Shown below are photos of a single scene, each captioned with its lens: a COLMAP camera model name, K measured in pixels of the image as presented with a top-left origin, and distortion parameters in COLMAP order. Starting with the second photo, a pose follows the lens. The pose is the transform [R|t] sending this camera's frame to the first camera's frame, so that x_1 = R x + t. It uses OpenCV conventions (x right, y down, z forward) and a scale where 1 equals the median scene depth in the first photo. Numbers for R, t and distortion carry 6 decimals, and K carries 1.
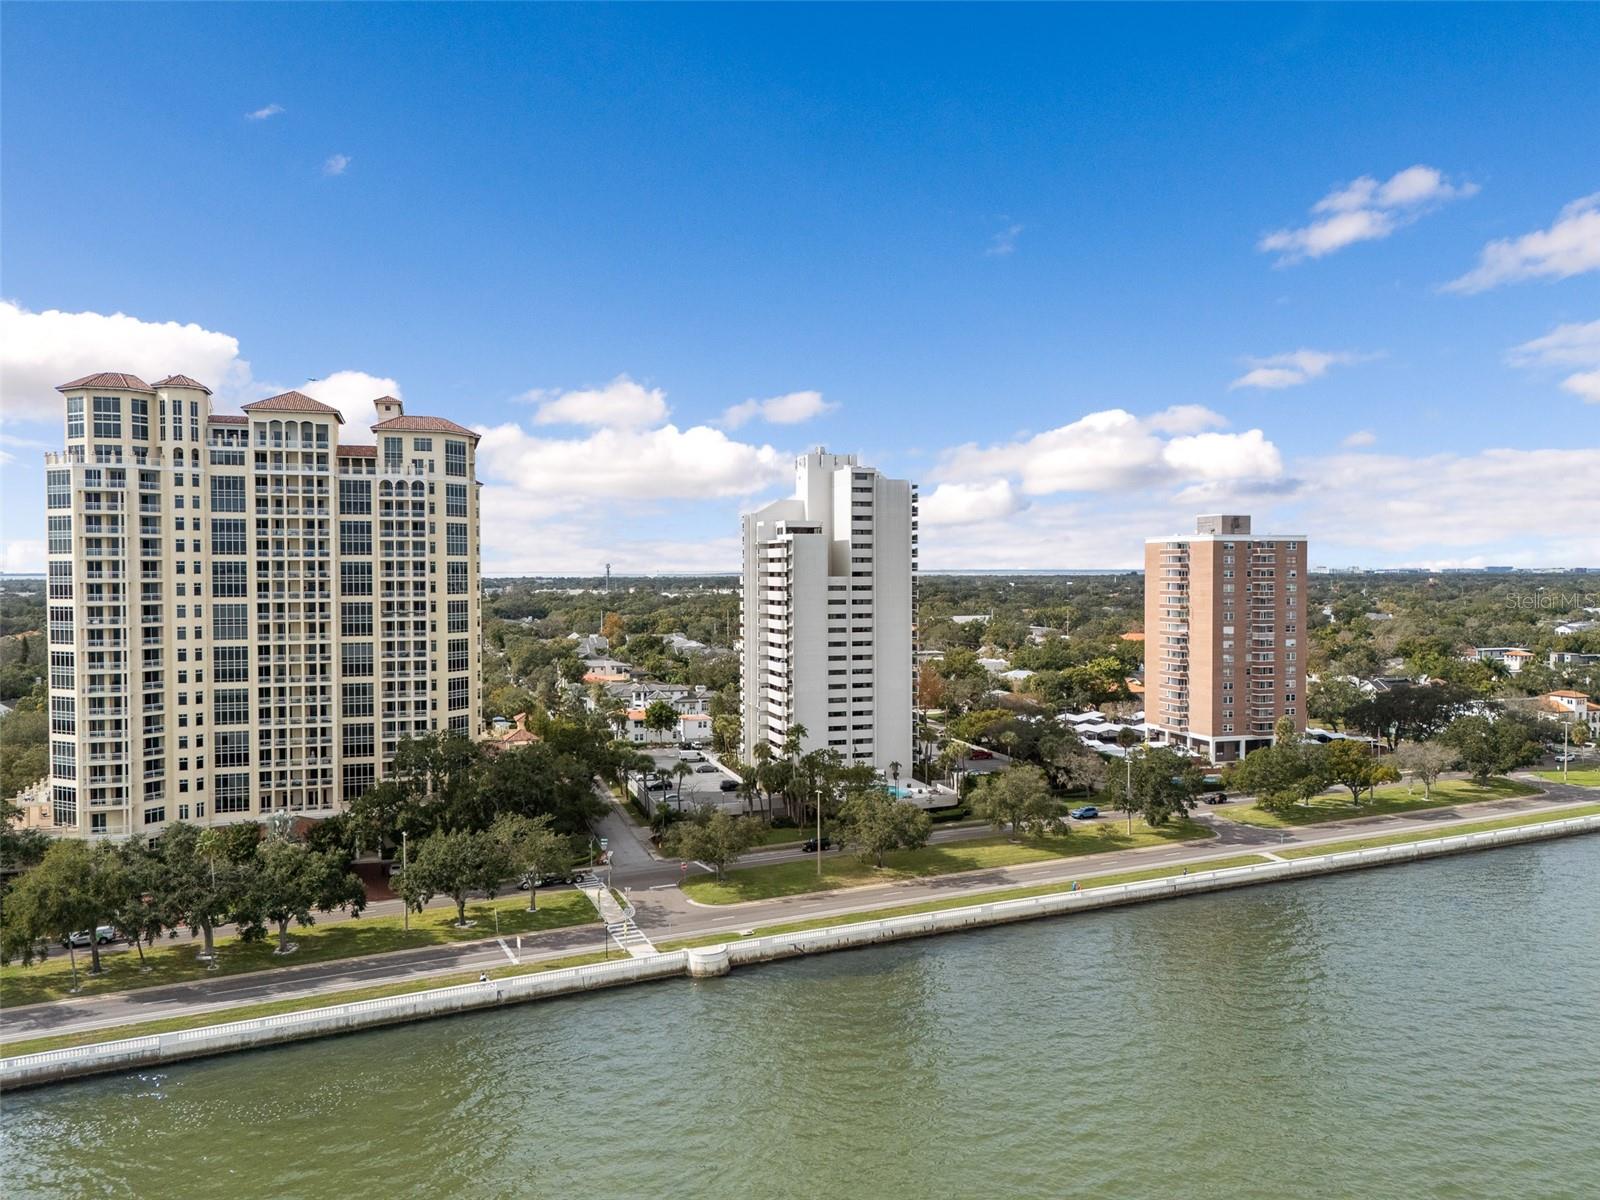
lens RADIAL K [[1176.6, 0, 803.1], [0, 1176.6, 599.0], [0, 0, 1]] dist [0.071482, -0.061265]
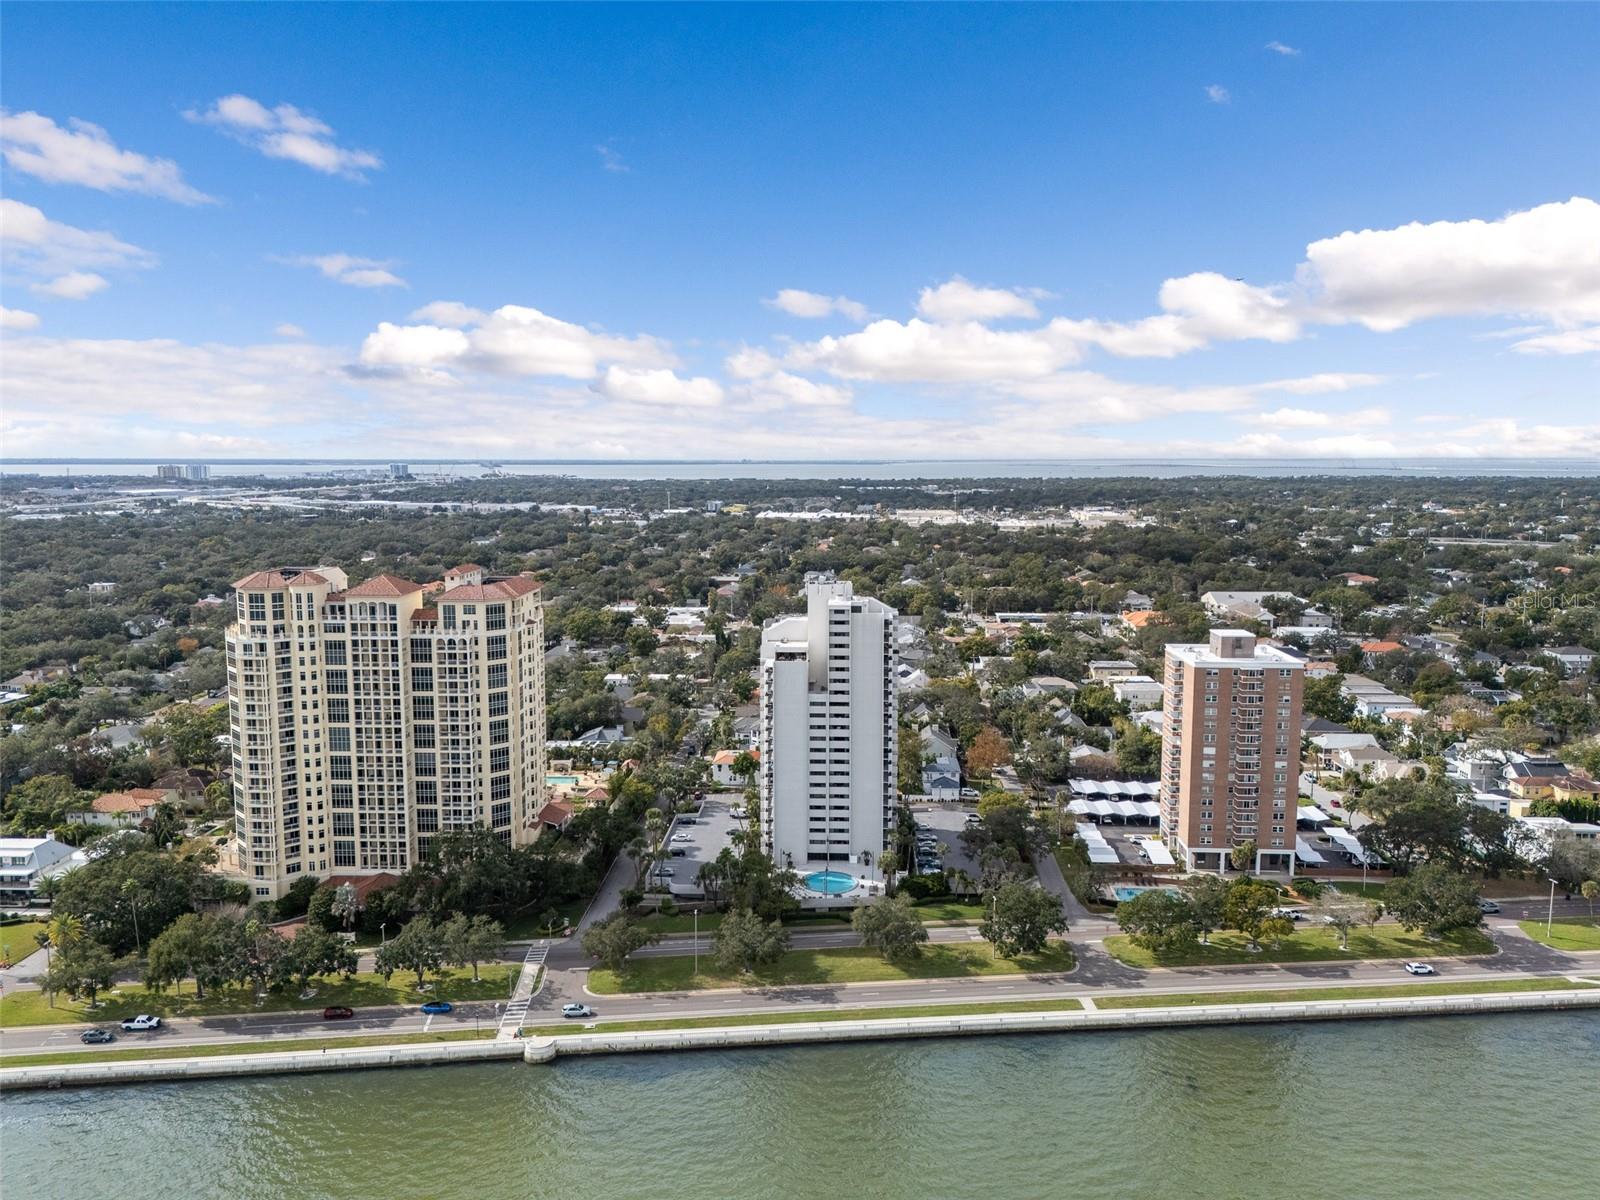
lens RADIAL K [[1176.6, 0, 803.1], [0, 1176.6, 599.0], [0, 0, 1]] dist [0.071482, -0.061265]
pose [[0.939137, 0.044184, -0.340689, 0.511359], [-0.011263, 0.995122, 0.098010, -0.285180], [0.343358, -0.088207, 0.935053, -0.140060]]
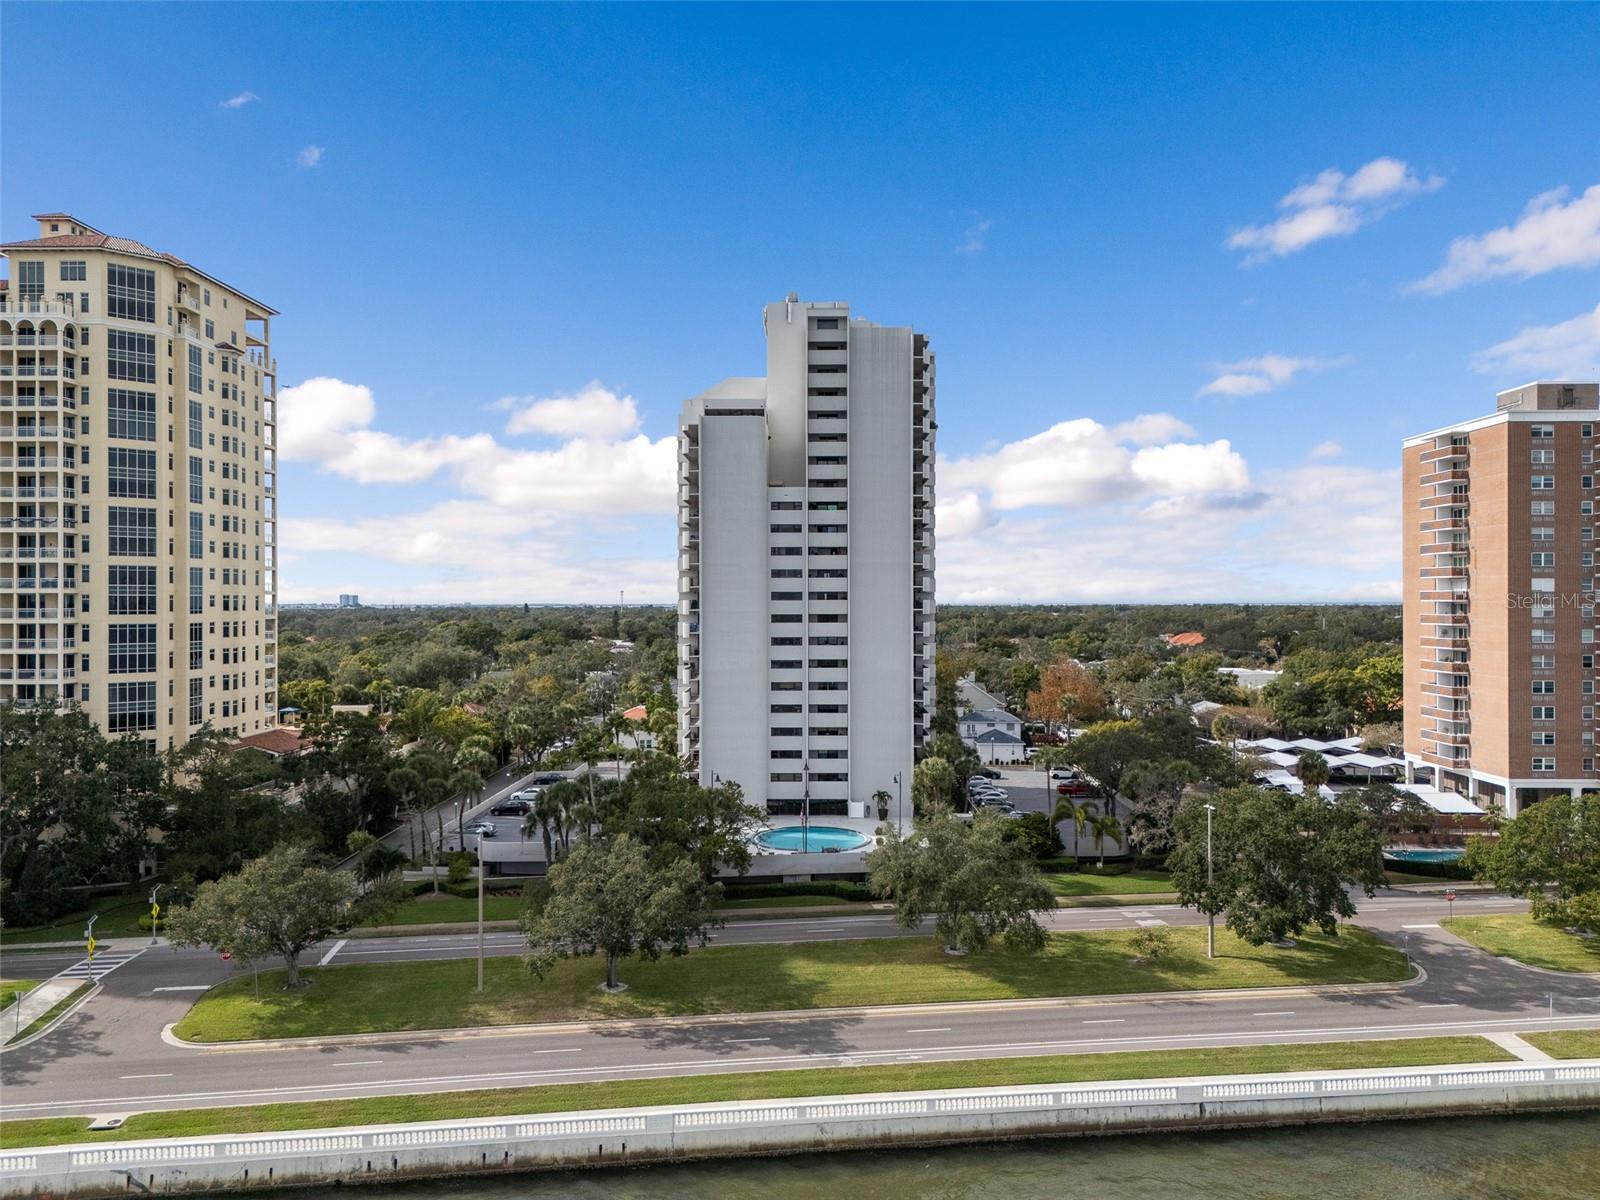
lens RADIAL K [[1179.1, 0, 803.4], [0, 1179.1, 598.2], [0, 0, 1]] dist [0.061625, -0.048509]
pose [[0.949124, 0.000133, -0.314903, 0.286443], [-0.009144, 0.999590, -0.027140, 0.069332], [0.314770, 0.028639, 0.948736, 0.504971]]
